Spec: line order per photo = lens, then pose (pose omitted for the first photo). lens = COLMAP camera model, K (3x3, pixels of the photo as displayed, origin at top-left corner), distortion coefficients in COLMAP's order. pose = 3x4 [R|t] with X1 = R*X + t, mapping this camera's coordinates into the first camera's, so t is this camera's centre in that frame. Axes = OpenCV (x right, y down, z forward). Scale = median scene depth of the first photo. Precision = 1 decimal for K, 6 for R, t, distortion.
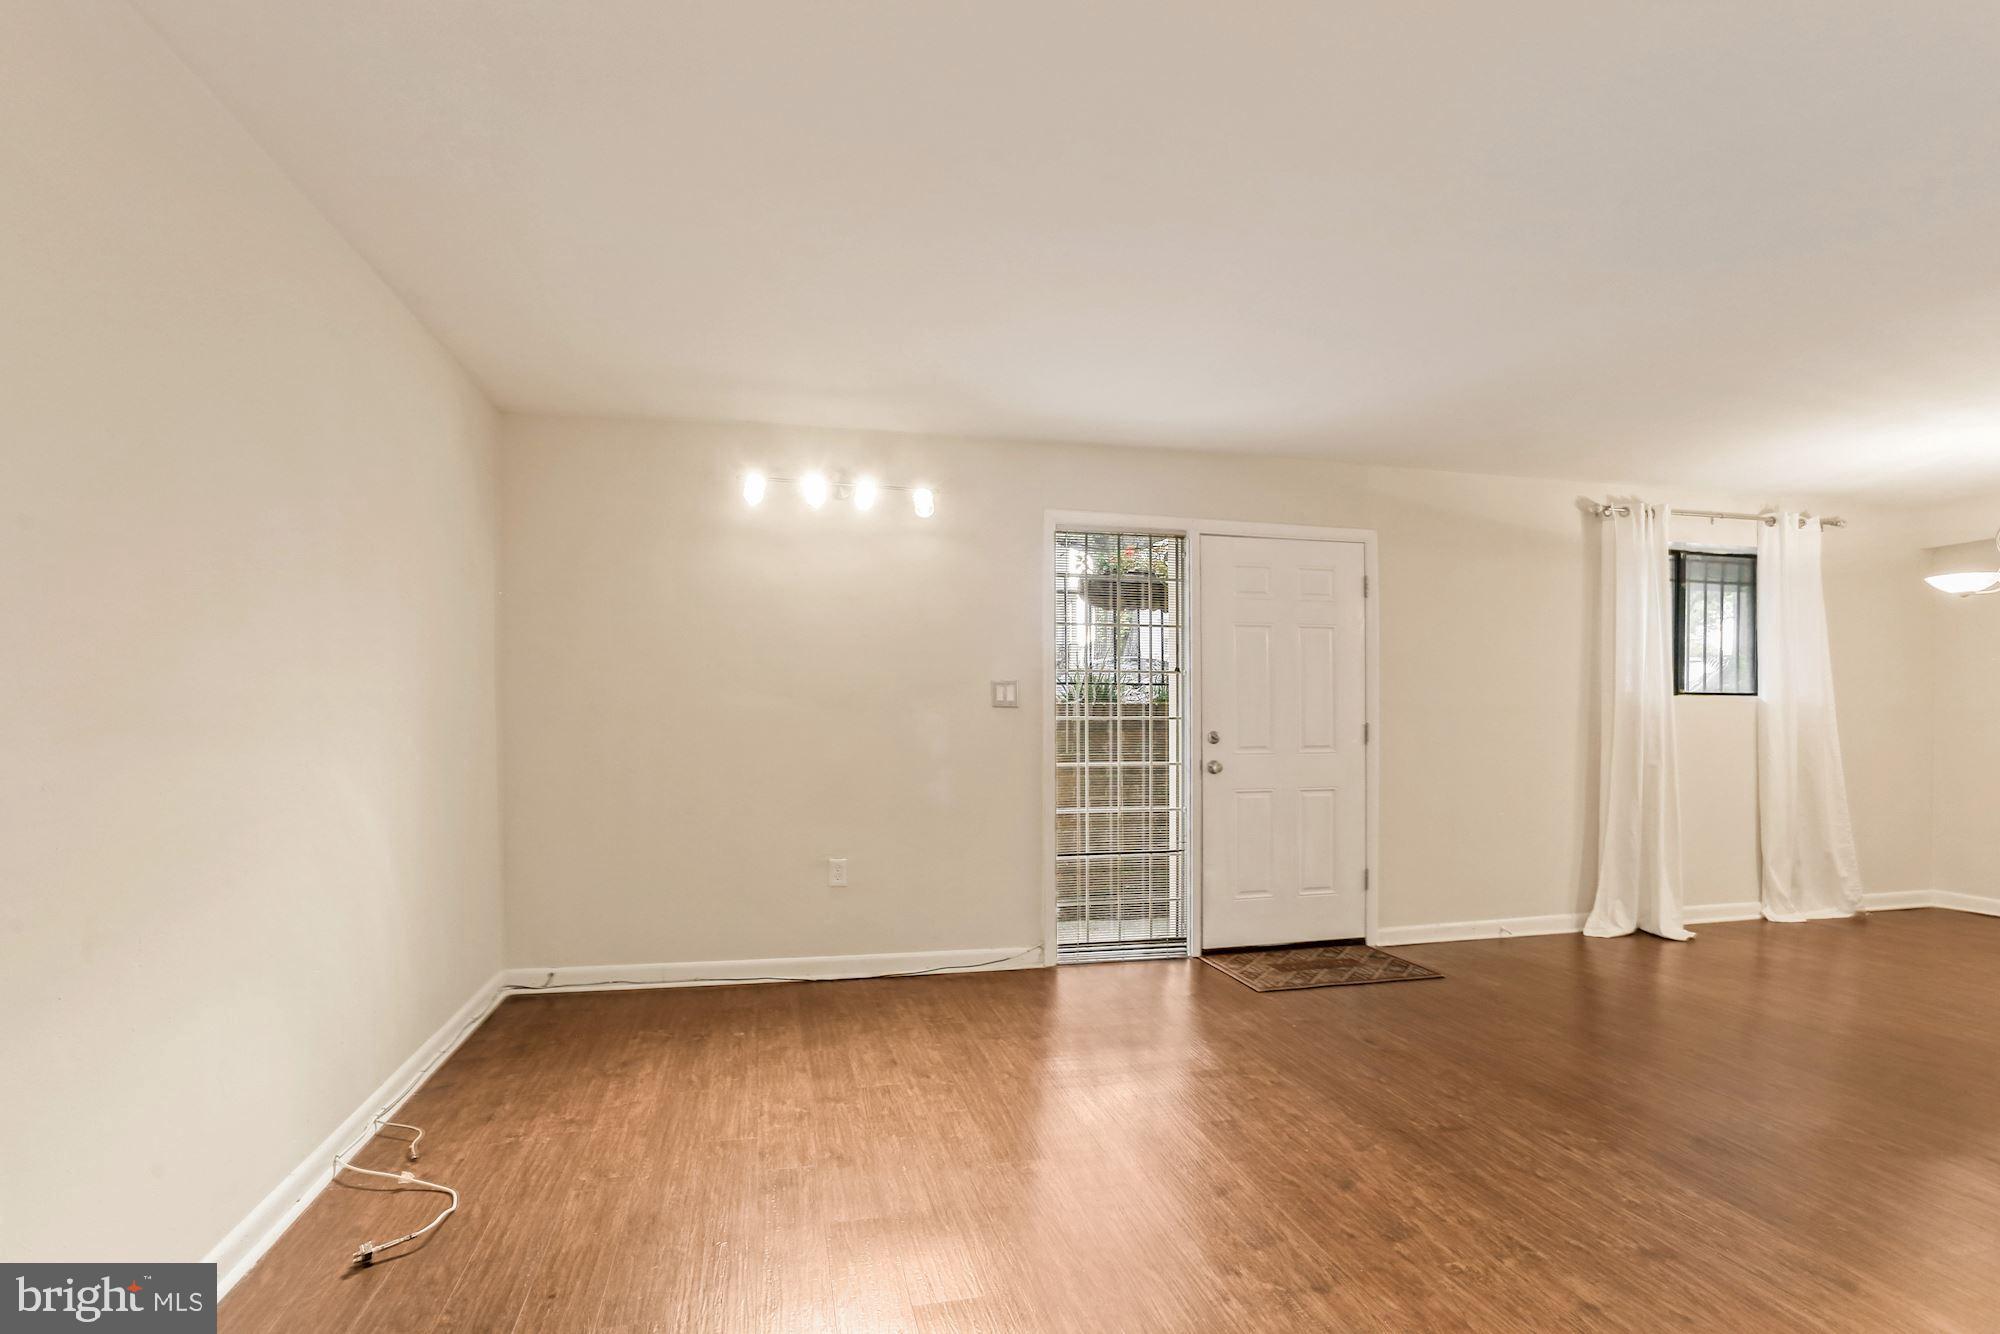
lens RADIAL K [[1002.8, 0, 996.9], [0, 1002.8, 723.8], [0, 0, 1]] dist [-0.056923, 0.020161]
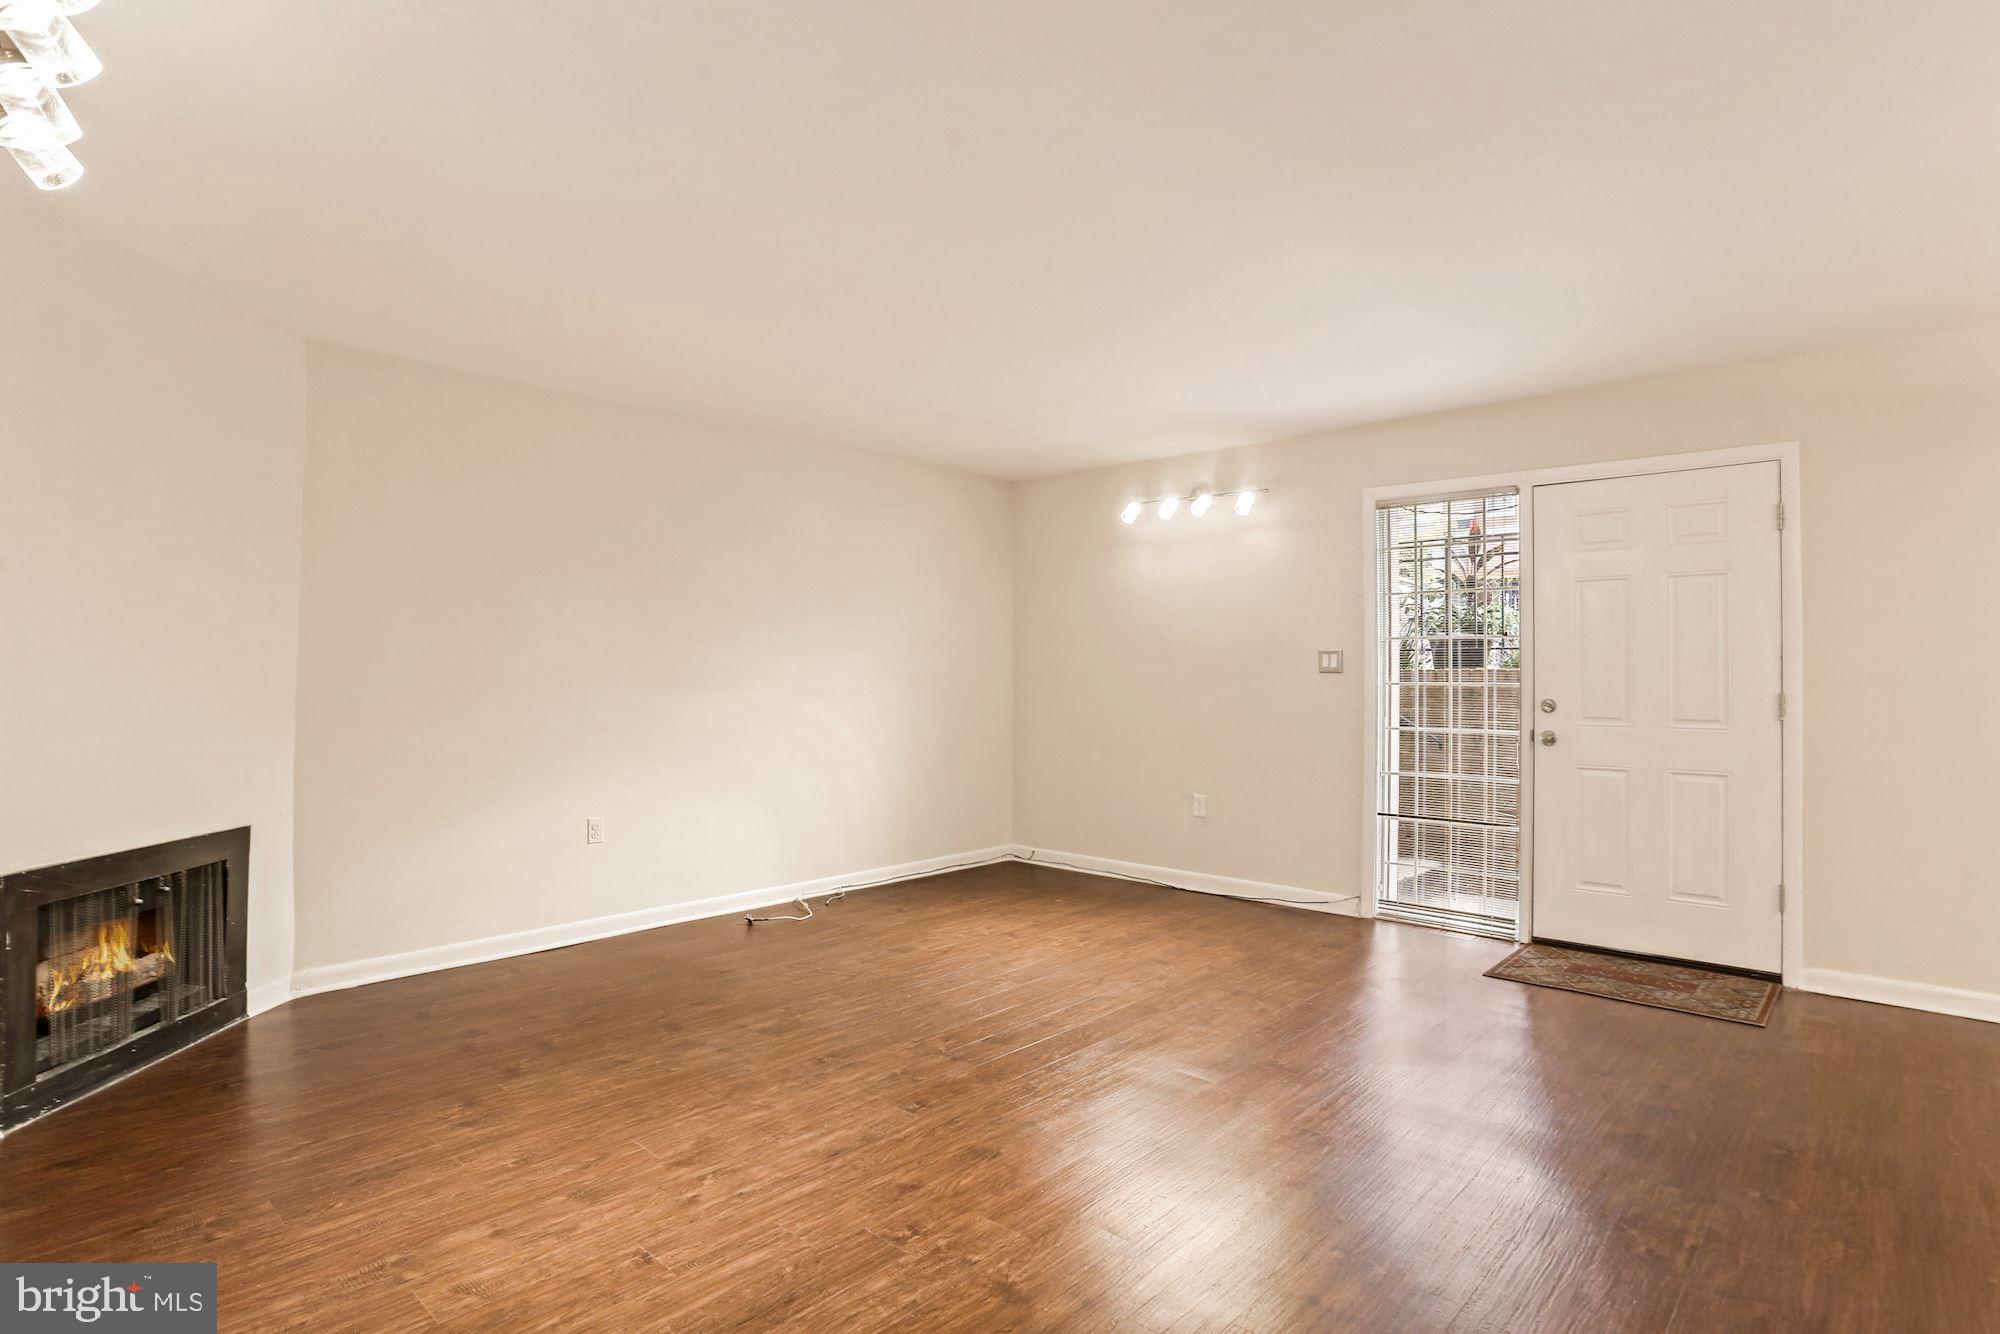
lens RADIAL K [[1002.8, 0, 986.9], [0, 1002.8, 660.8], [0, 0, 1]] dist [-0.056923, 0.020161]
pose [[0.557628, -0.011510, -0.830011, 0.705870], [-0.013486, 0.999646, -0.022923, -0.000052], [0.829981, 0.023976, 0.557276, 0.075471]]
